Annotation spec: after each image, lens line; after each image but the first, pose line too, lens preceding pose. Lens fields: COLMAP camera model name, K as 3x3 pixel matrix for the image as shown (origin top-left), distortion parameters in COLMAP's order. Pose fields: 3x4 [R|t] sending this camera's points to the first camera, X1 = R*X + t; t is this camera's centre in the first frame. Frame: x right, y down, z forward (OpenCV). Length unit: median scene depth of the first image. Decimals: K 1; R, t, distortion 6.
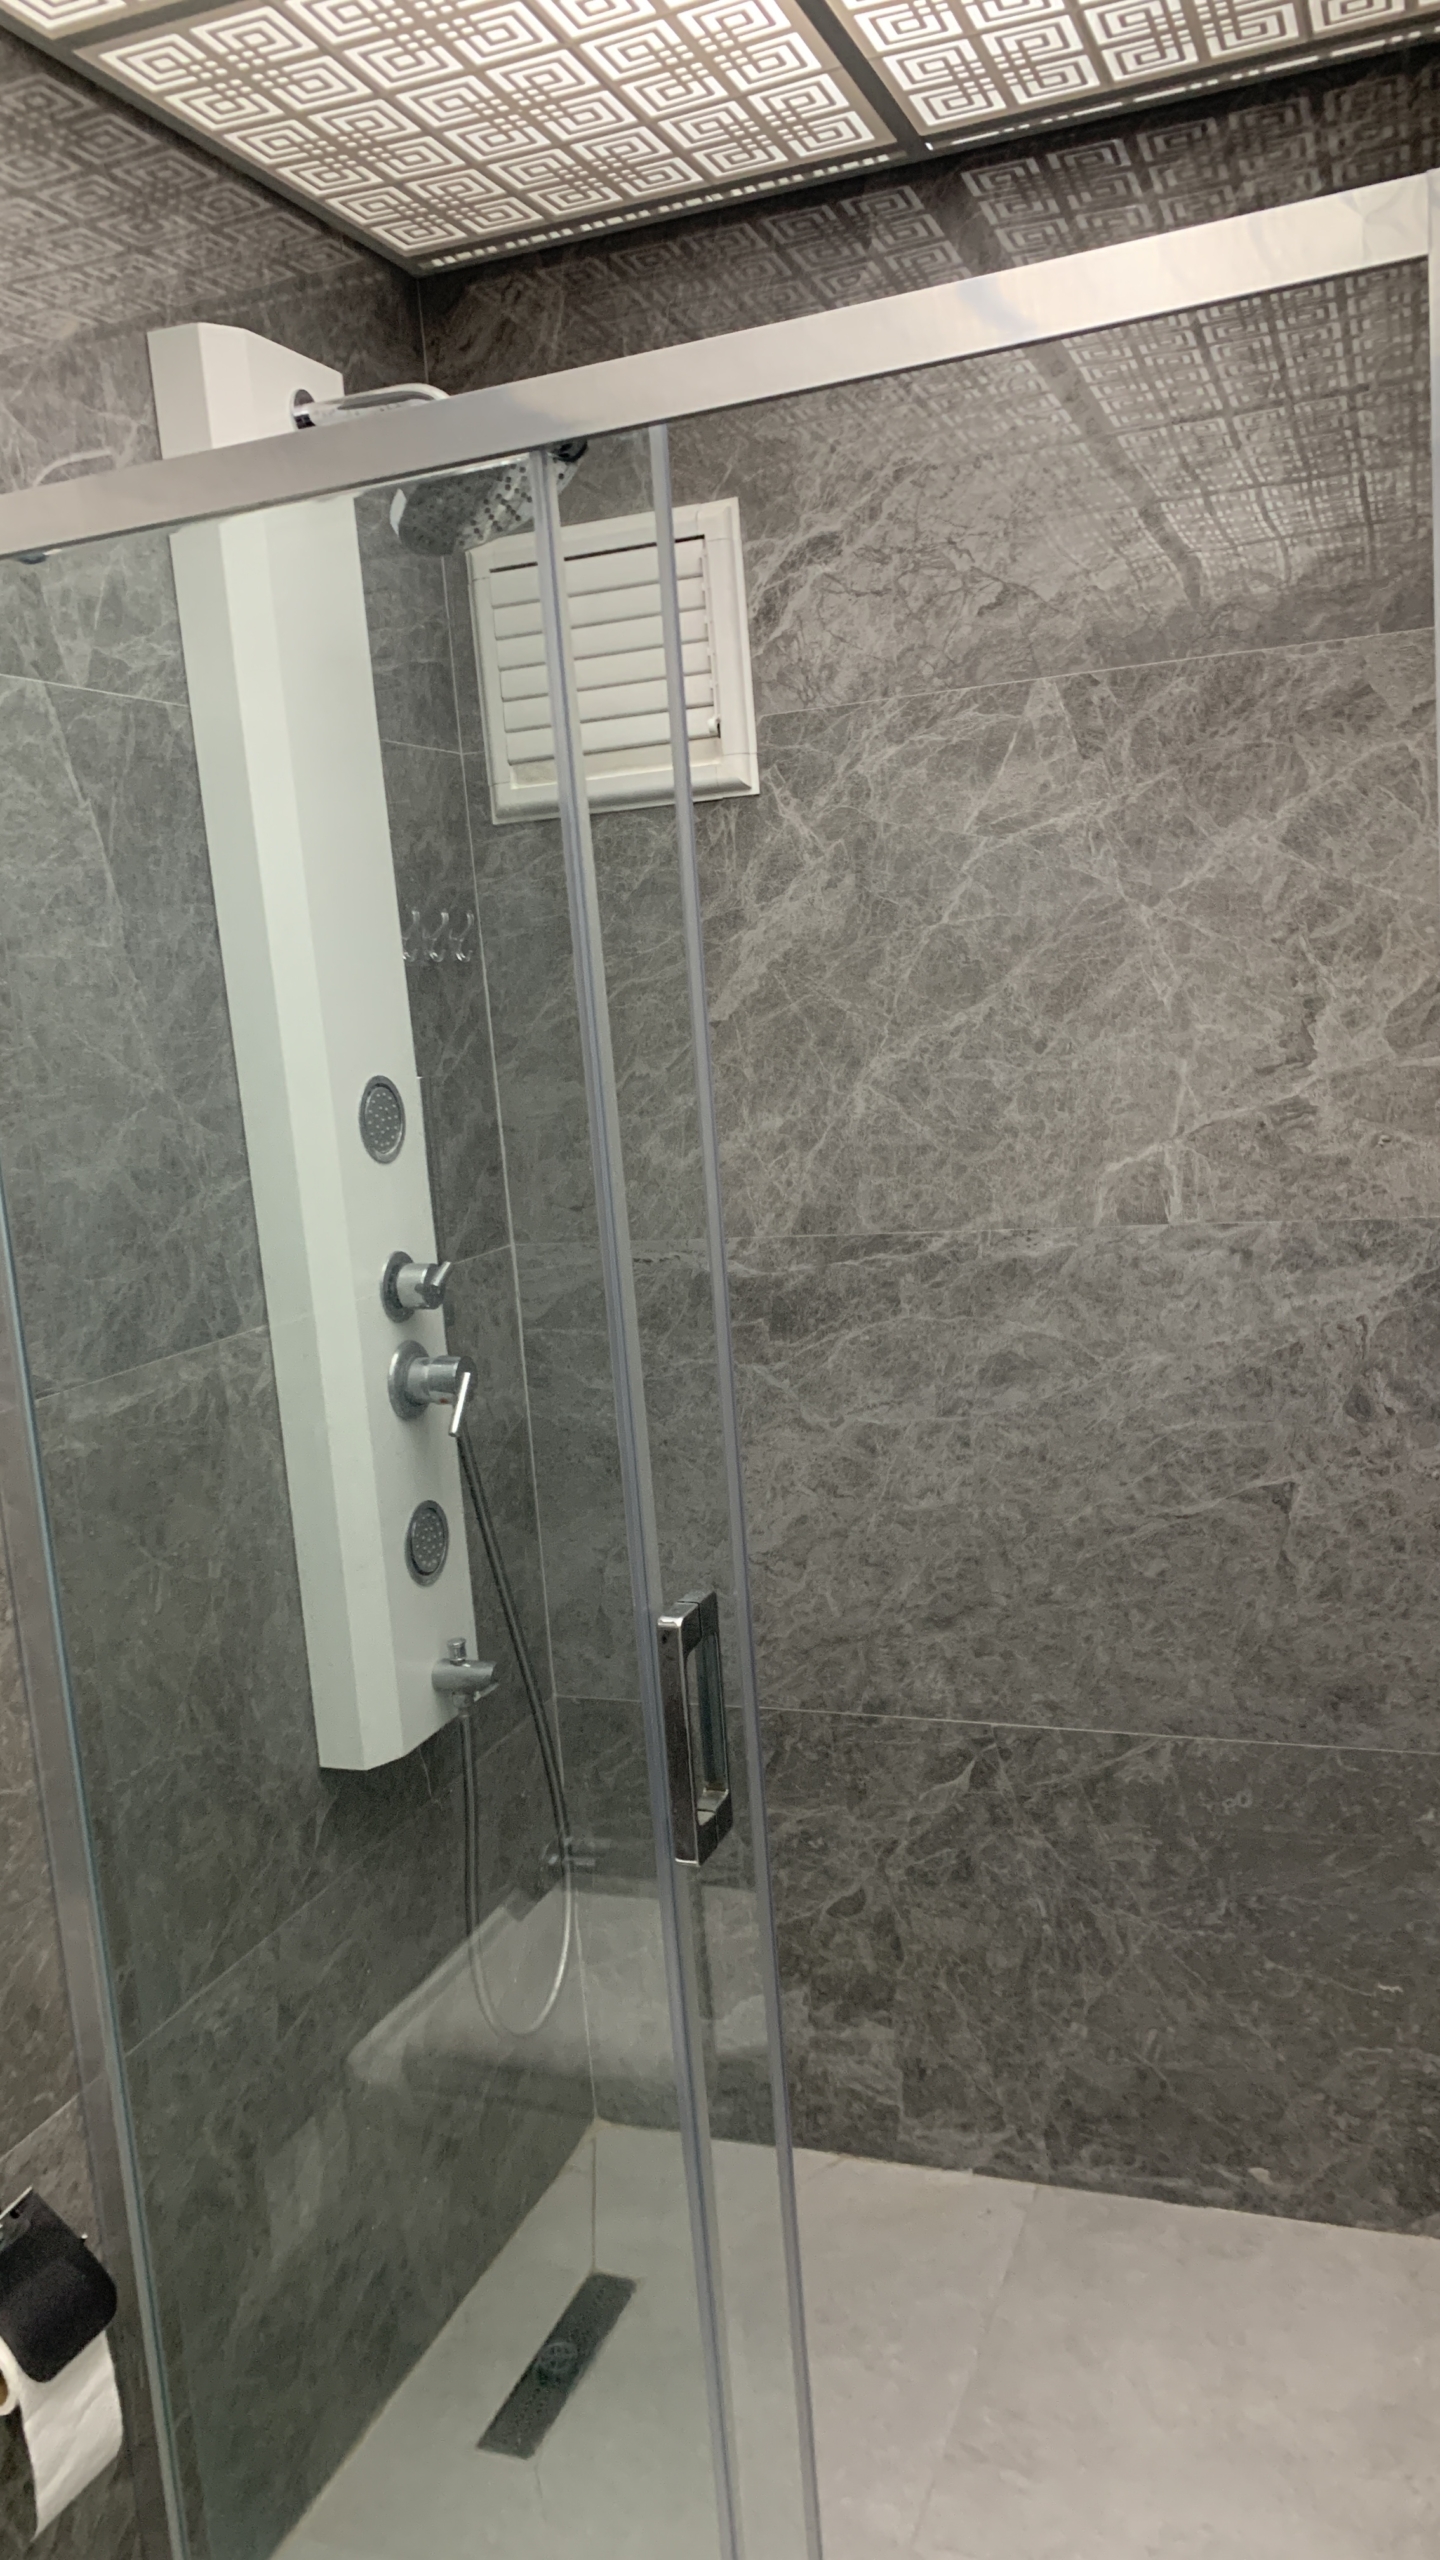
lens RADIAL K [[1981.7, 0, 714.4], [0, 1981.7, 1288.1], [0, 0, 1]] dist [0.061327, -0.066113]
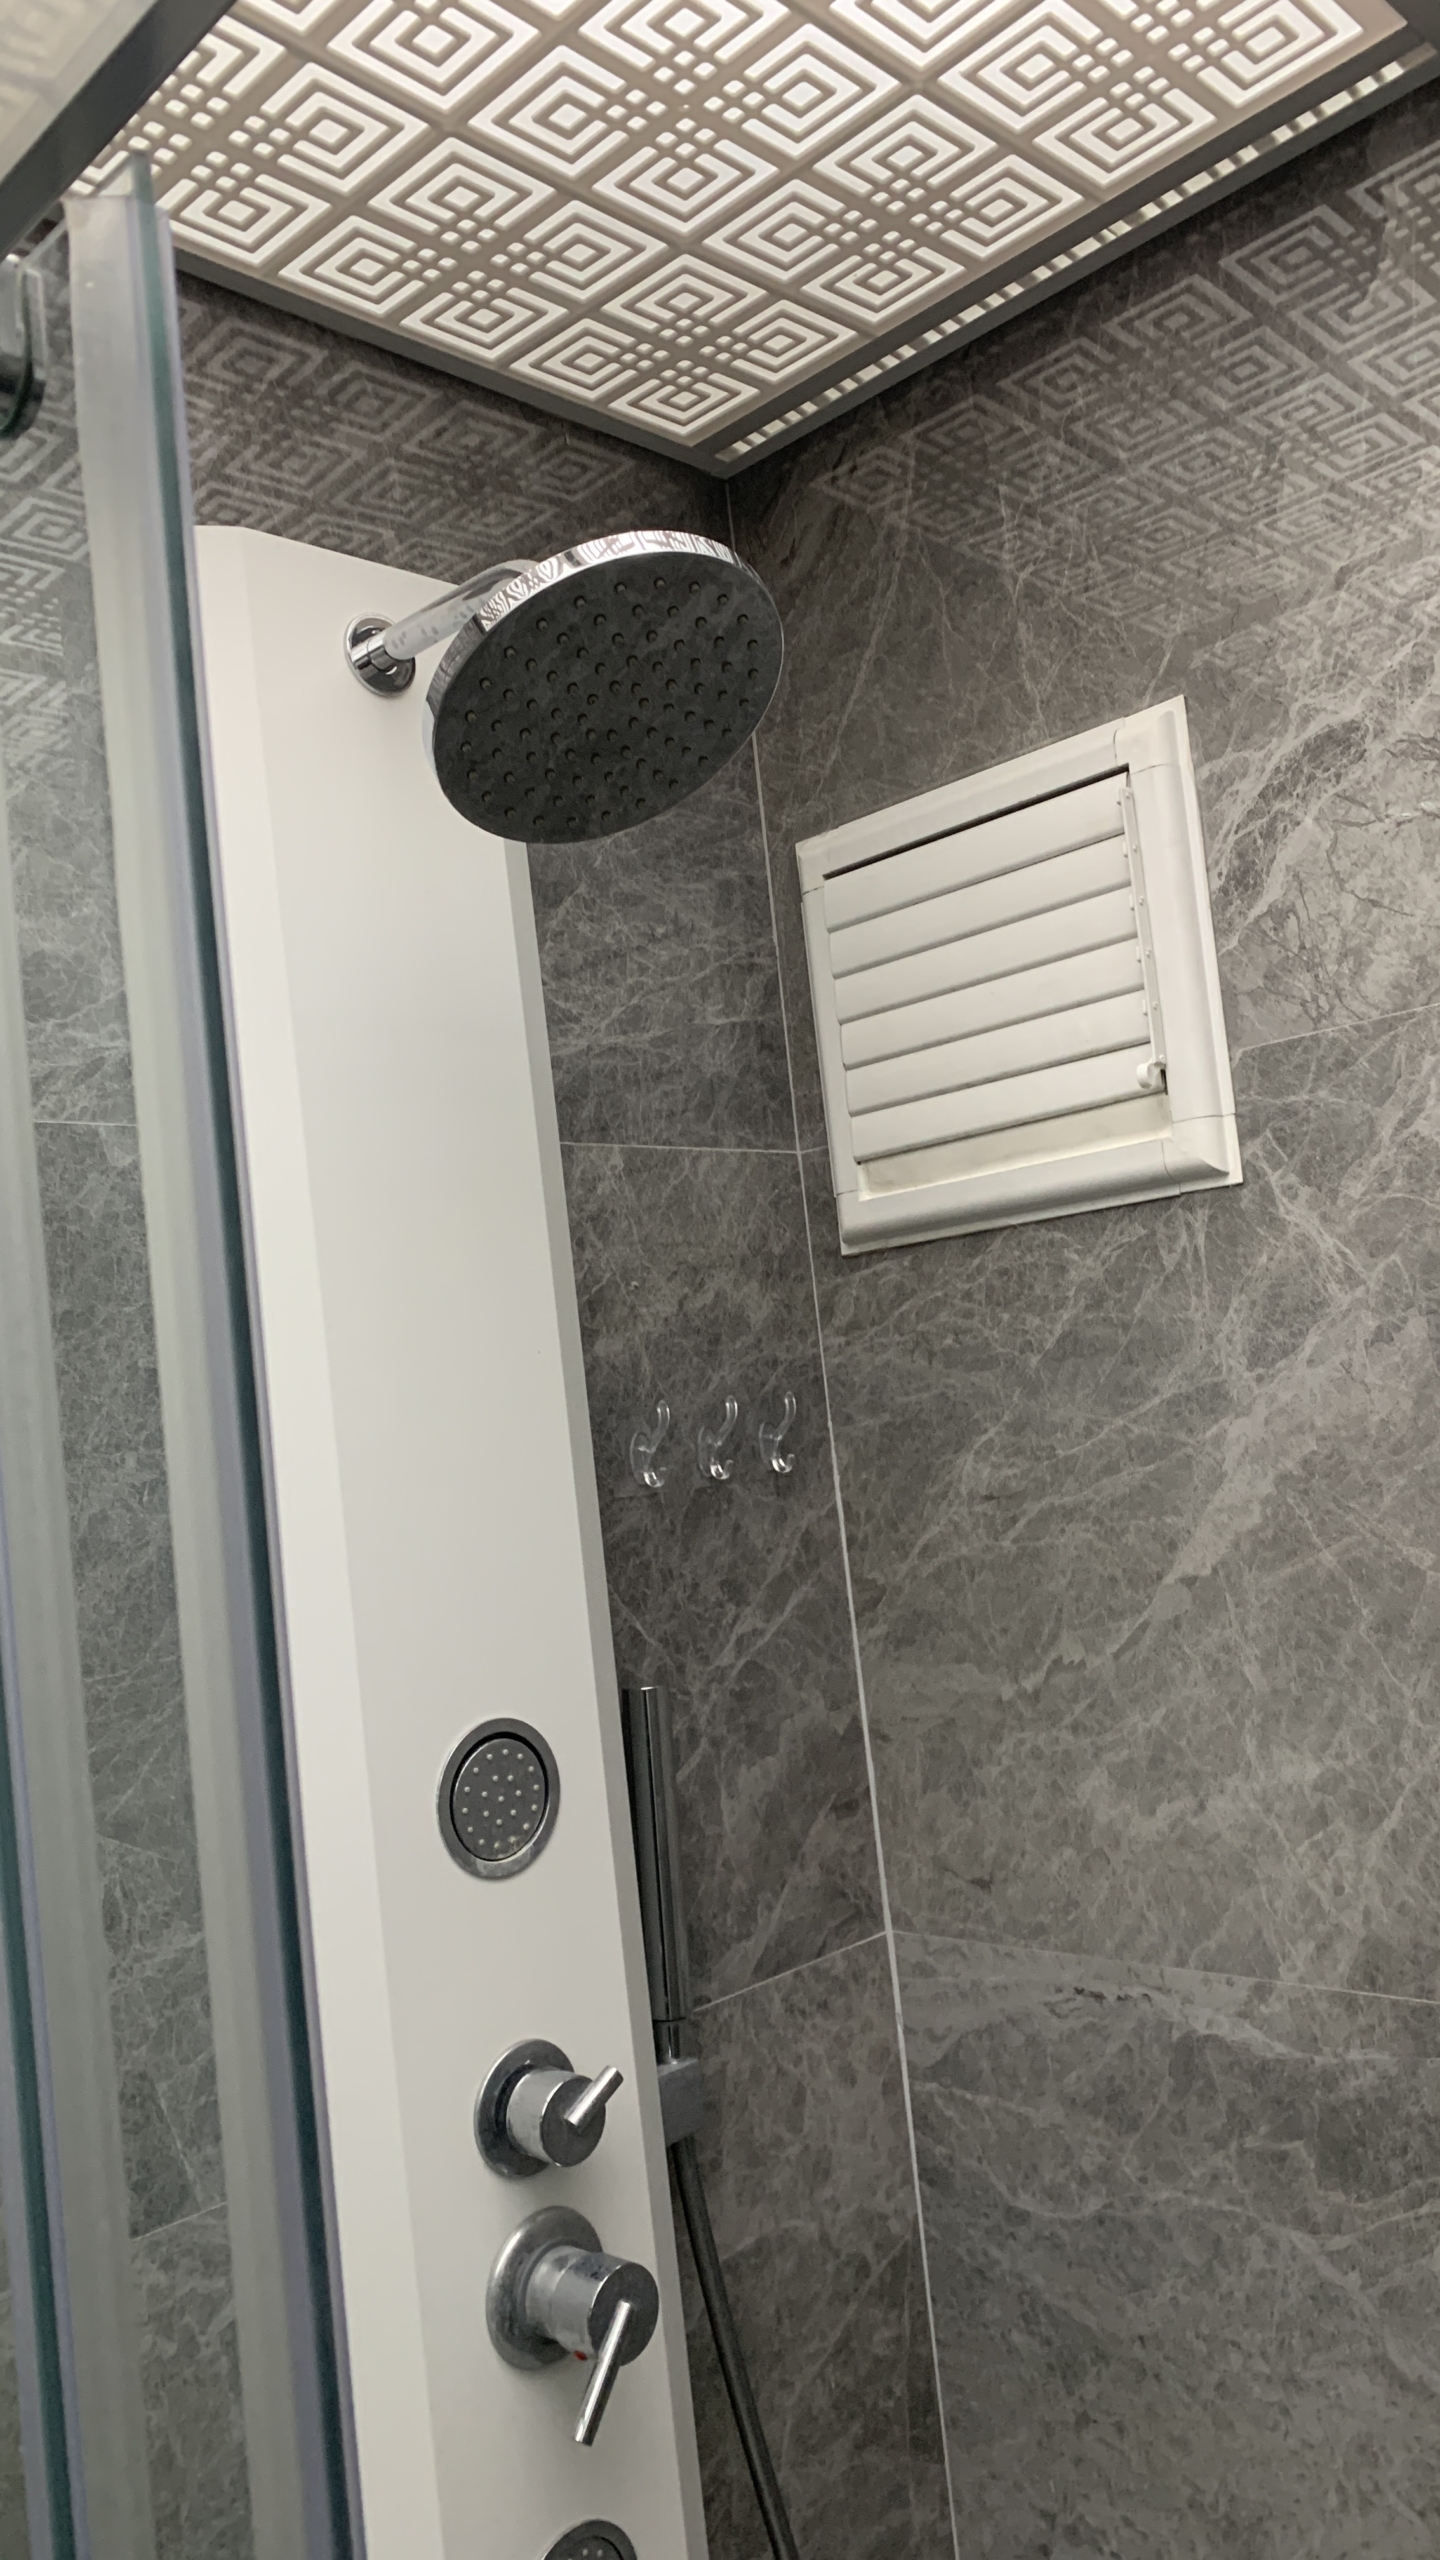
lens RADIAL K [[1981.7, 0, 732.5], [0, 1981.7, 1285.9], [0, 0, 1]] dist [0.061327, -0.066113]
pose [[0.918405, -0.044563, -0.393124, 0.108878], [-0.026232, 0.984591, -0.172893, -0.117410], [0.394771, 0.169098, 0.903085, 0.435340]]
